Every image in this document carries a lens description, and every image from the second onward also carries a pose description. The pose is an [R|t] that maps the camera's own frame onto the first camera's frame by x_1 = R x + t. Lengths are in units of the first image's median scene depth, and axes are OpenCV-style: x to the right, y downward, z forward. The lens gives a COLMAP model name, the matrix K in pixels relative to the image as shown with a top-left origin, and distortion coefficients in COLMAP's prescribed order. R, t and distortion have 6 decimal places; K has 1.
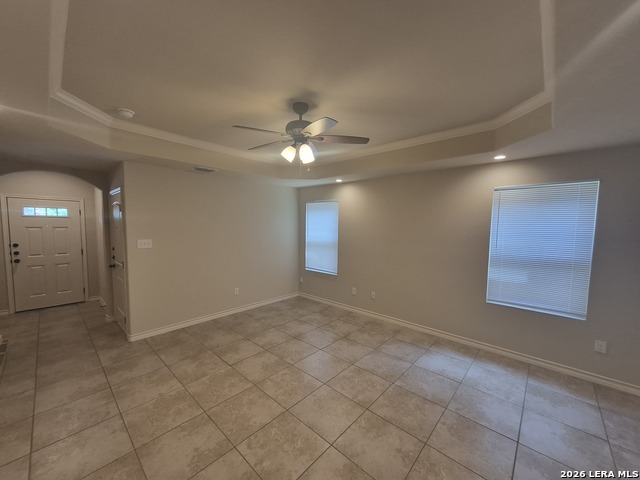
lens RADIAL K [[251.0, 0, 317.5], [0, 251.0, 240.0], [0, 0, 1]] dist [0.006382, -0.000930]
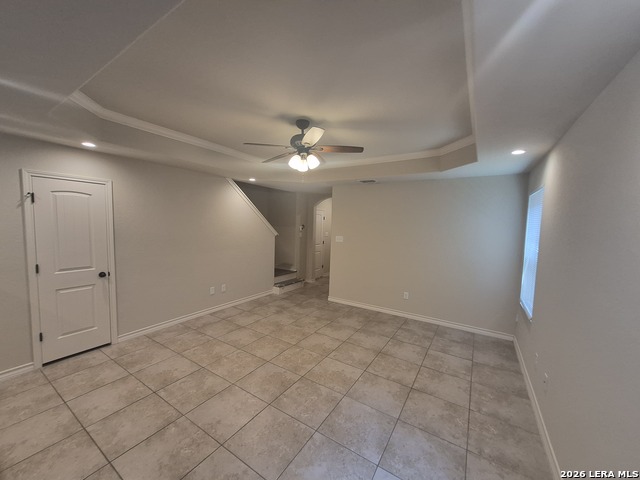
lens RADIAL K [[251.0, 0, 314.7], [0, 251.0, 241.6], [0, 0, 1]] dist [0.006382, -0.000930]
pose [[0.166657, 0.063811, -0.983948, 0.803366], [-0.088716, 0.994827, 0.049490, -0.032952], [0.982016, 0.079044, 0.171456, 0.645271]]
